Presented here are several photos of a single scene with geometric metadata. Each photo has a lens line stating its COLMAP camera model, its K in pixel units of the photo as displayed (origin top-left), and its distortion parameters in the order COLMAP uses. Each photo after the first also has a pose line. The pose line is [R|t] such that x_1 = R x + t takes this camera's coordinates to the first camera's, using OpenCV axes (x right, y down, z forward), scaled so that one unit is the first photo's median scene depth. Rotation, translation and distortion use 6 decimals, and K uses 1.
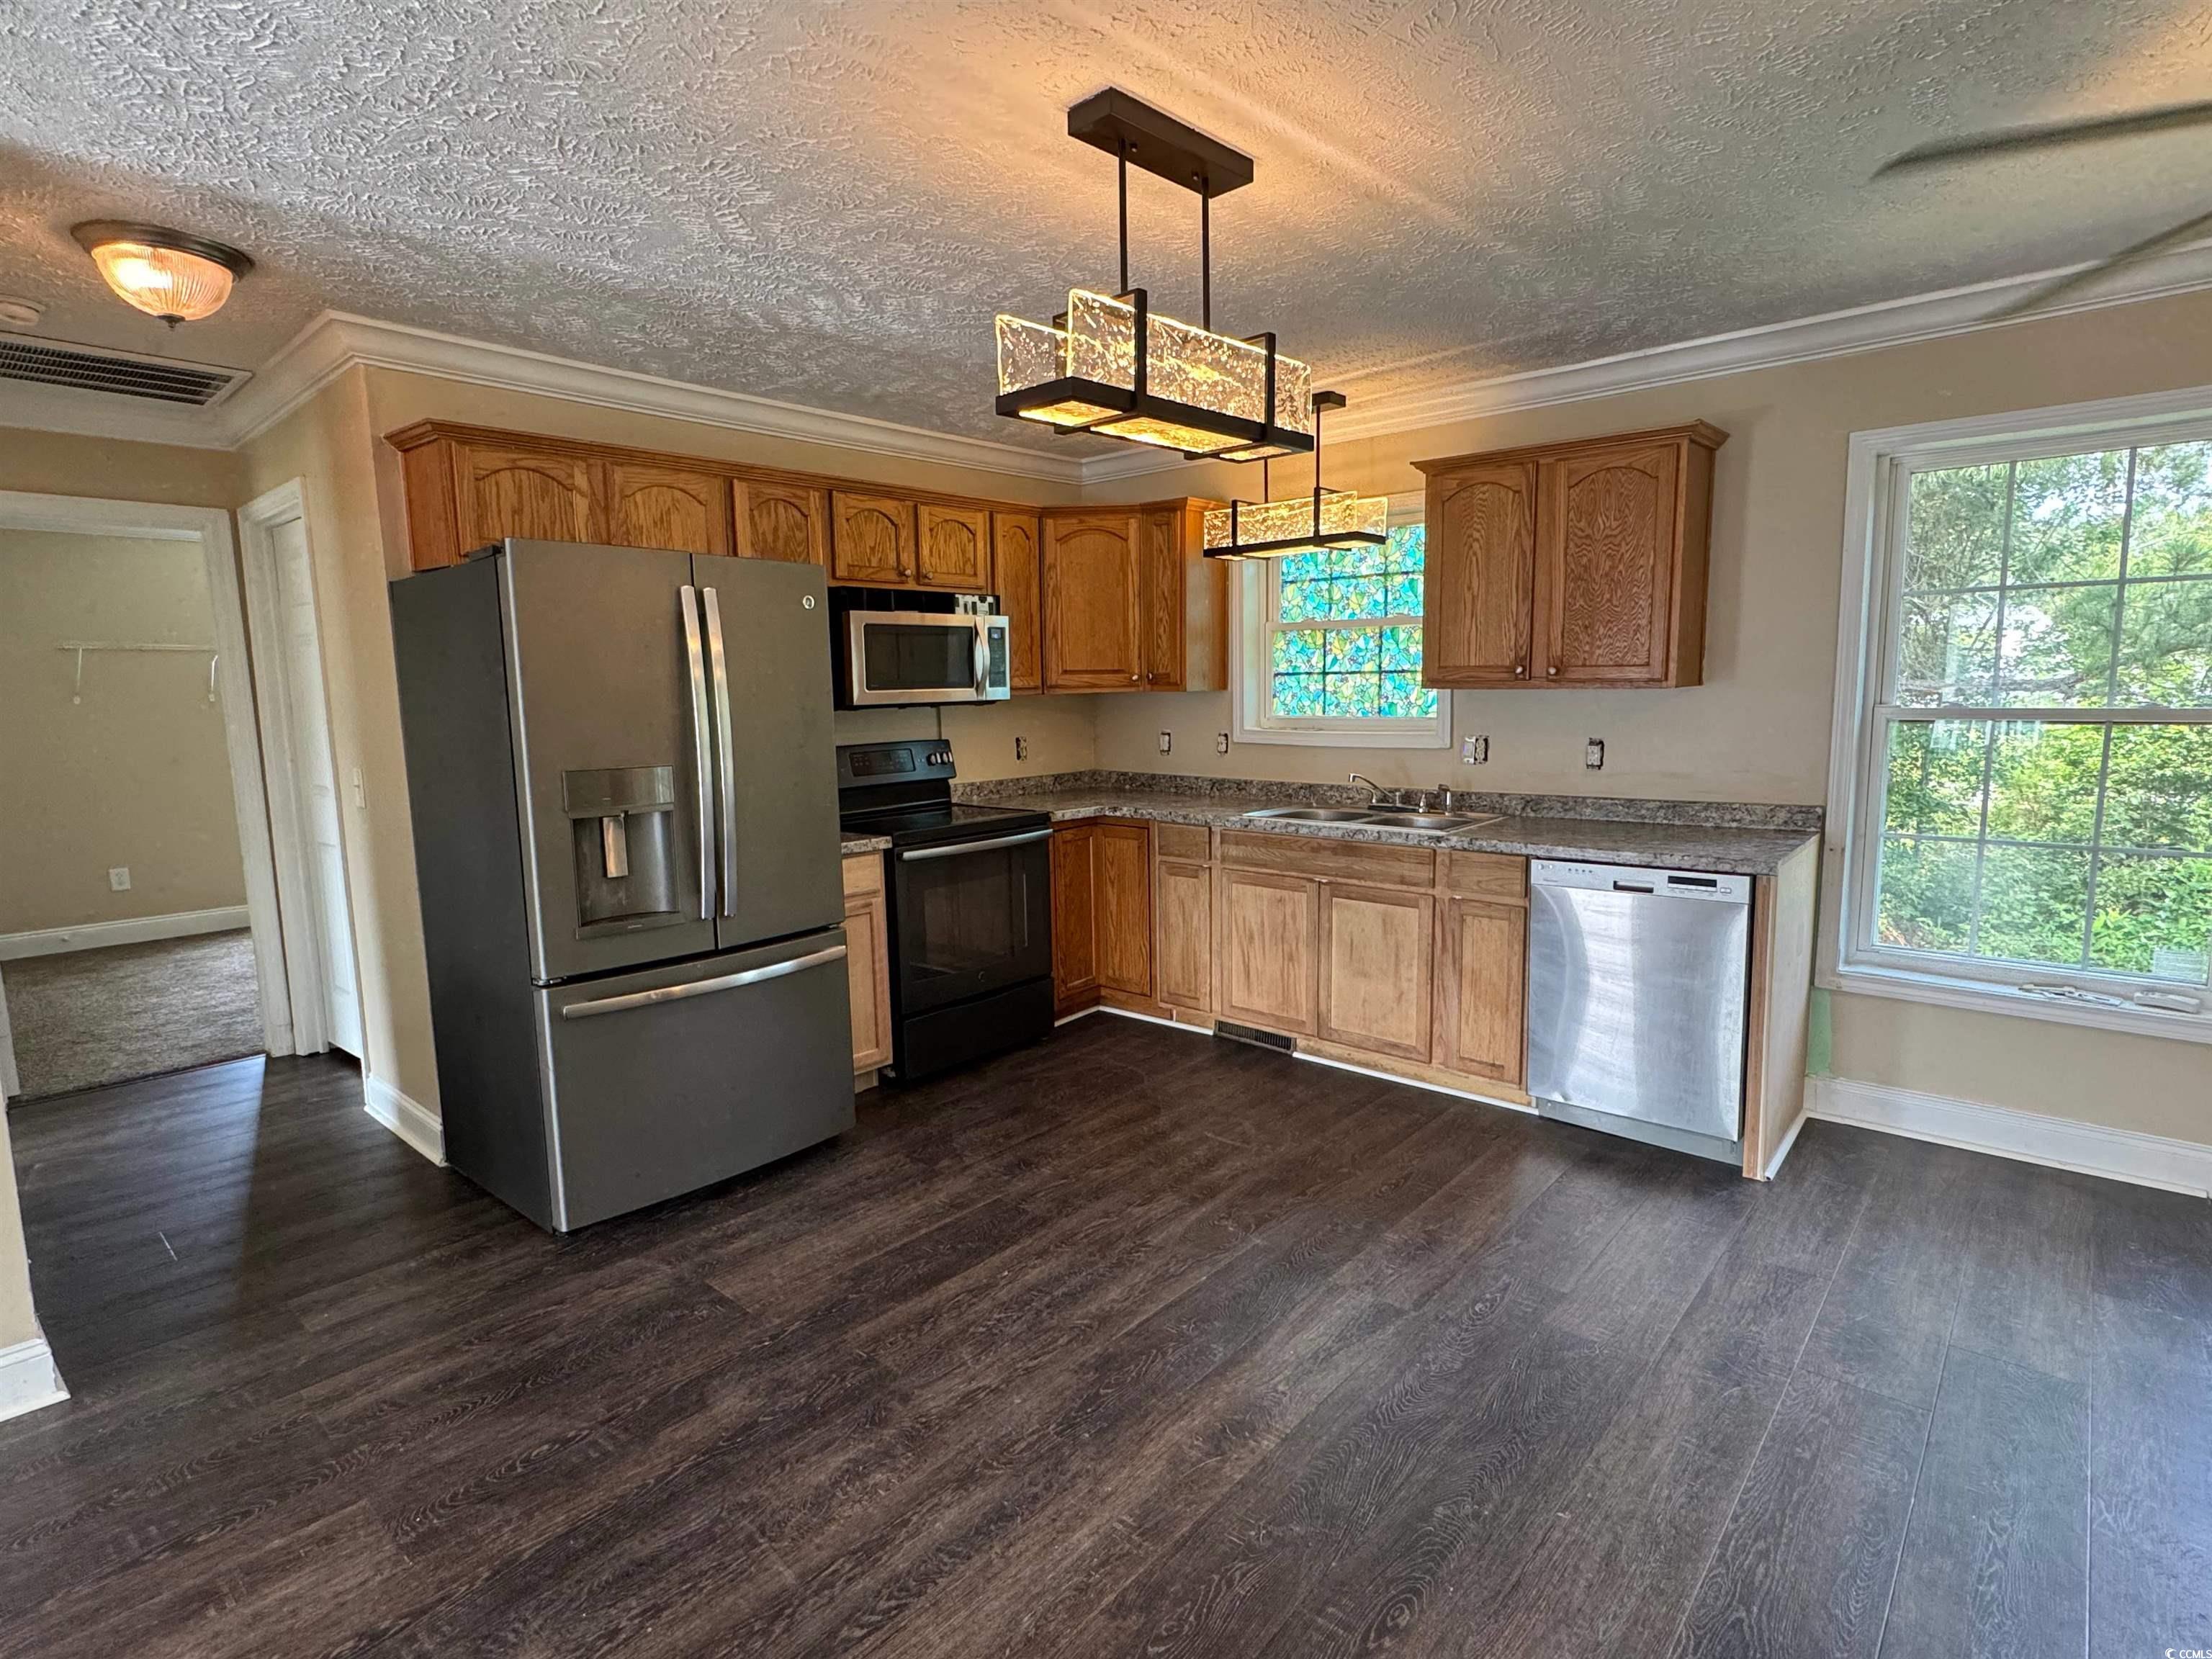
lens RADIAL K [[1123.1, 0, 1106.0], [0, 1123.1, 829.5], [0, 0, 1]] dist [-0.003547, -0.000214]
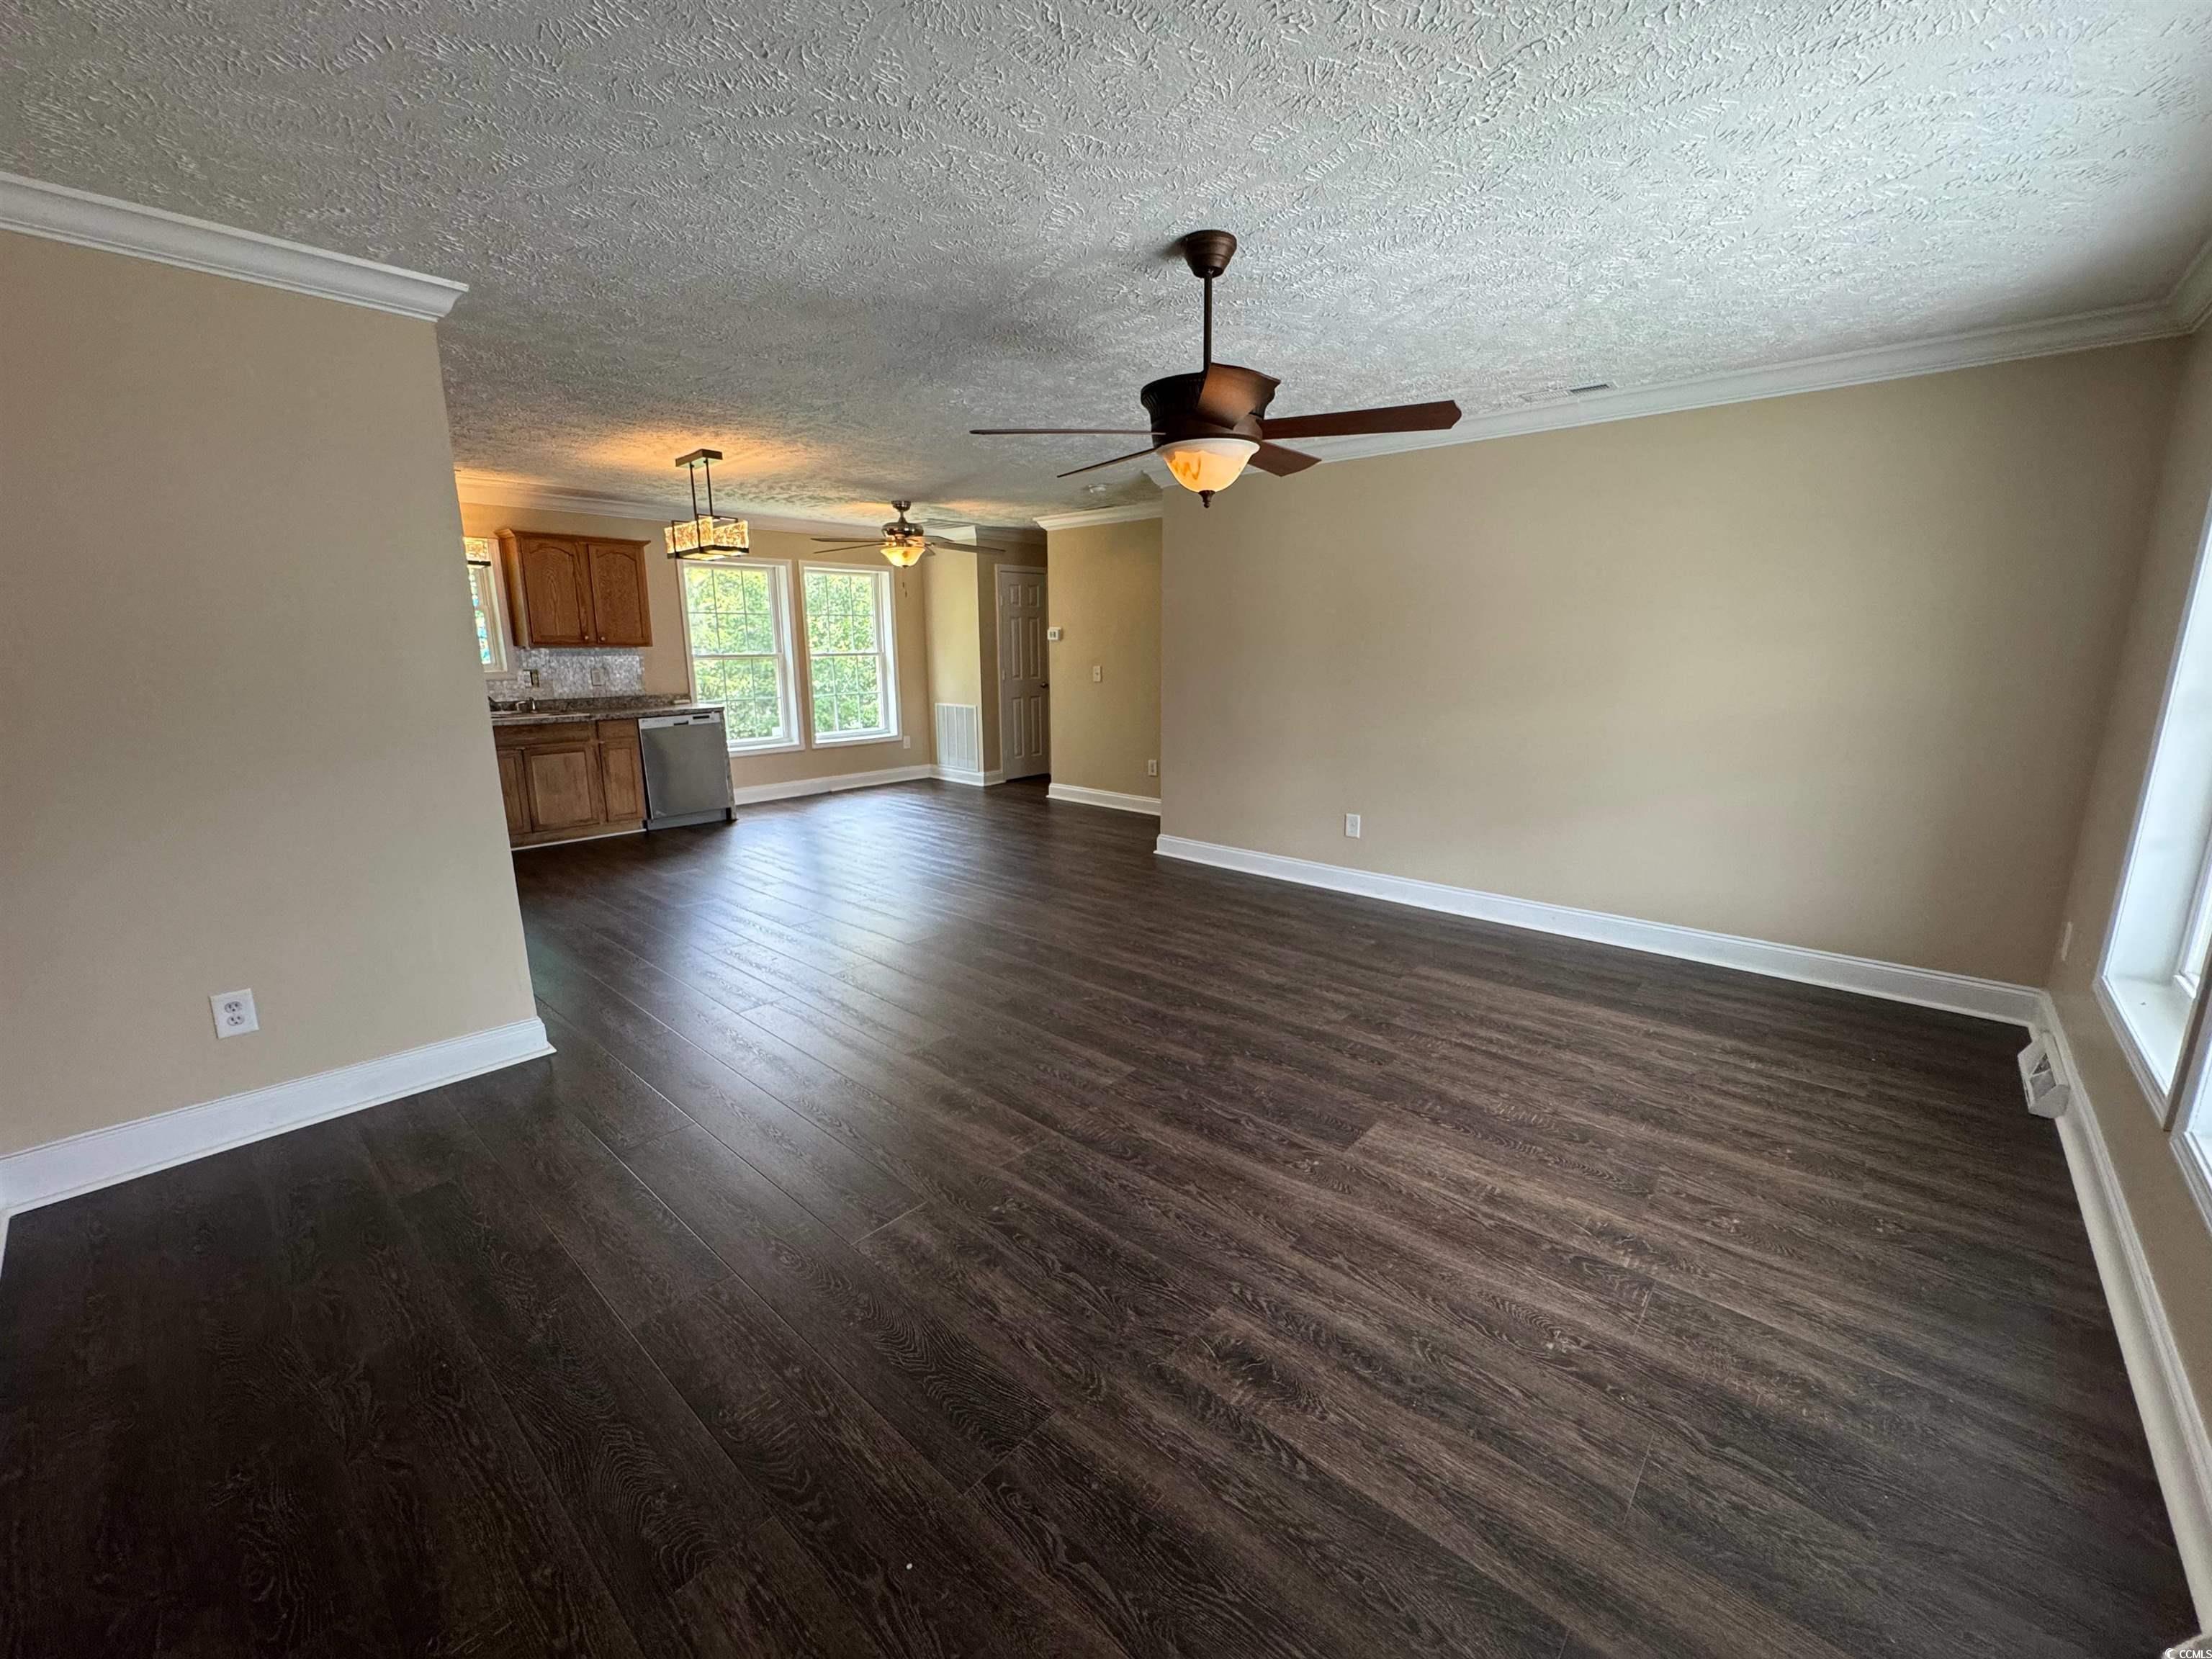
lens RADIAL K [[887.8, 0, 1108.8], [0, 887.8, 828.4], [0, 0, 1]] dist [-0.000752, -0.000231]
pose [[0.000190, -0.192299, 0.981336, -1.277858], [0.130420, 0.972959, 0.190632, 0.019746], [-0.991459, 0.127950, 0.025264, -0.003797]]
